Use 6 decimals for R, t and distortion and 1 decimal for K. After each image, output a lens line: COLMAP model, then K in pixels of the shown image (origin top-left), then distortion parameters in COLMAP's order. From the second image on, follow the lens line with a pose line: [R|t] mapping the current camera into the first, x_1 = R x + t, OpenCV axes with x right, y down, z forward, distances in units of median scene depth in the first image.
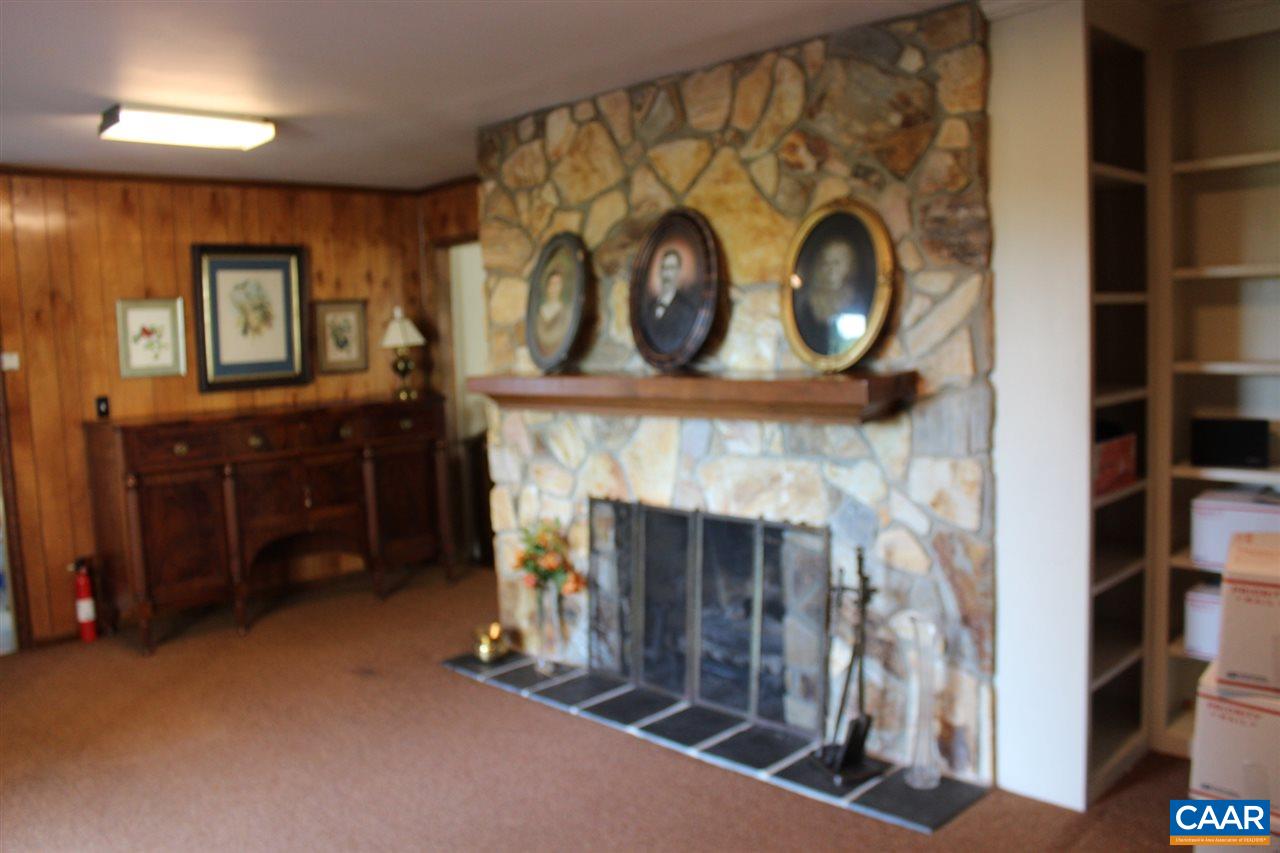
lens RADIAL K [[1051.9, 0, 606.2], [0, 1051.9, 416.2], [0, 0, 1]] dist [-0.149931, 0.105379]
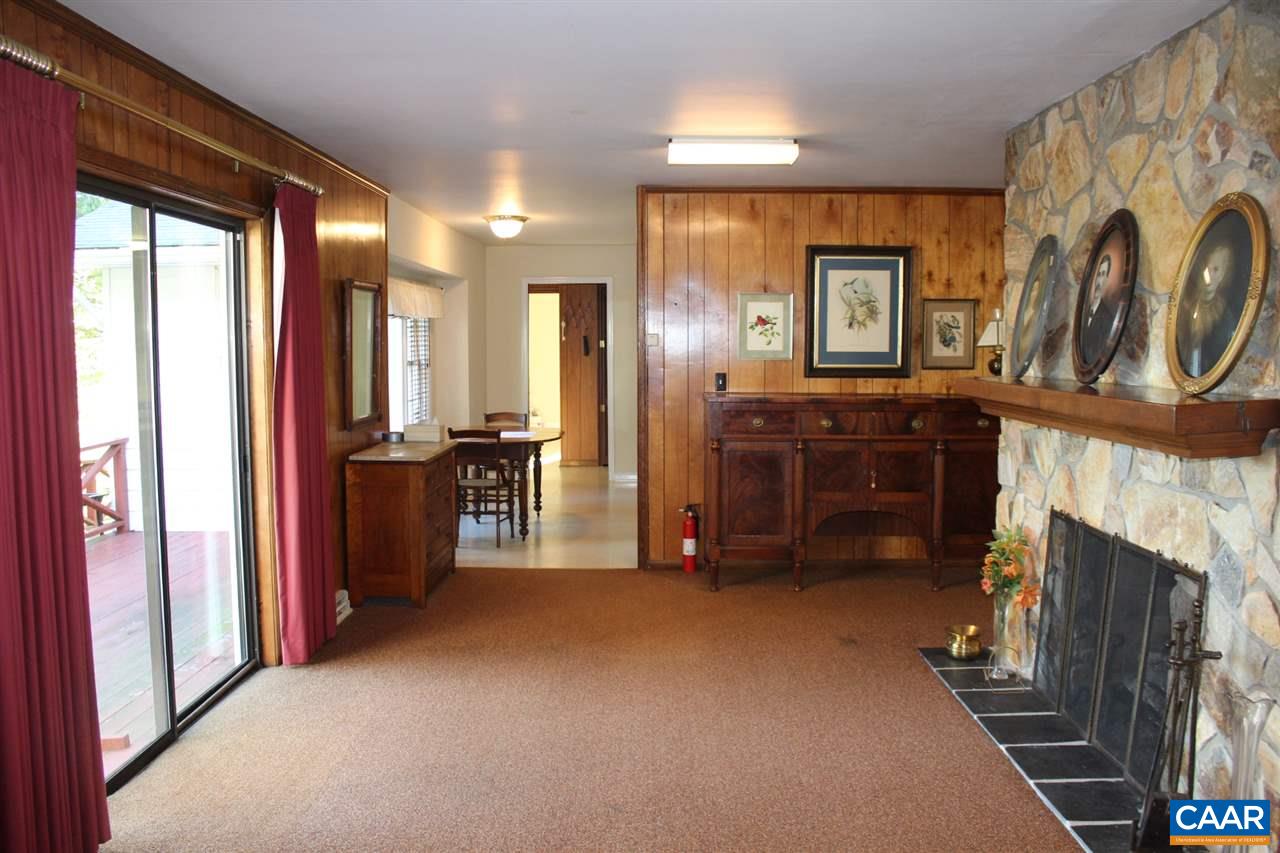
lens RADIAL K [[1051.9, 0, 639.3], [0, 1051.9, 427.6], [0, 0, 1]] dist [-0.149931, 0.105379]
pose [[0.715615, 0.100749, -0.691191, 0.374793], [-0.089297, 0.994619, 0.052525, -0.015175], [0.692763, 0.024134, 0.720761, 0.056552]]
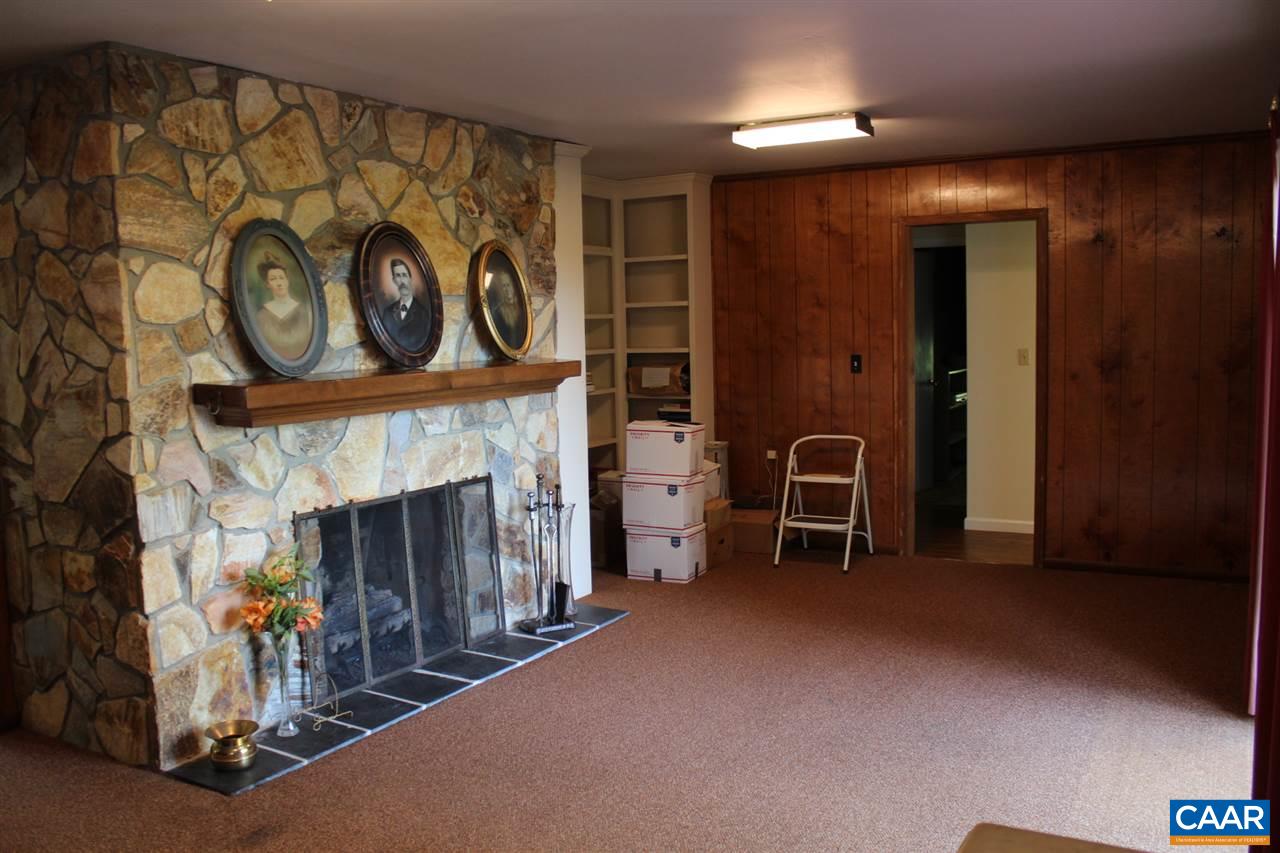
lens RADIAL K [[1051.9, 0, 643.6], [0, 1051.9, 428.7], [0, 0, 1]] dist [-0.149931, 0.105379]
pose [[-0.269136, -0.048327, 0.961889, -0.990615], [0.117478, 0.989635, 0.082592, -0.038073], [-0.955910, 0.135229, -0.260669, 0.977389]]
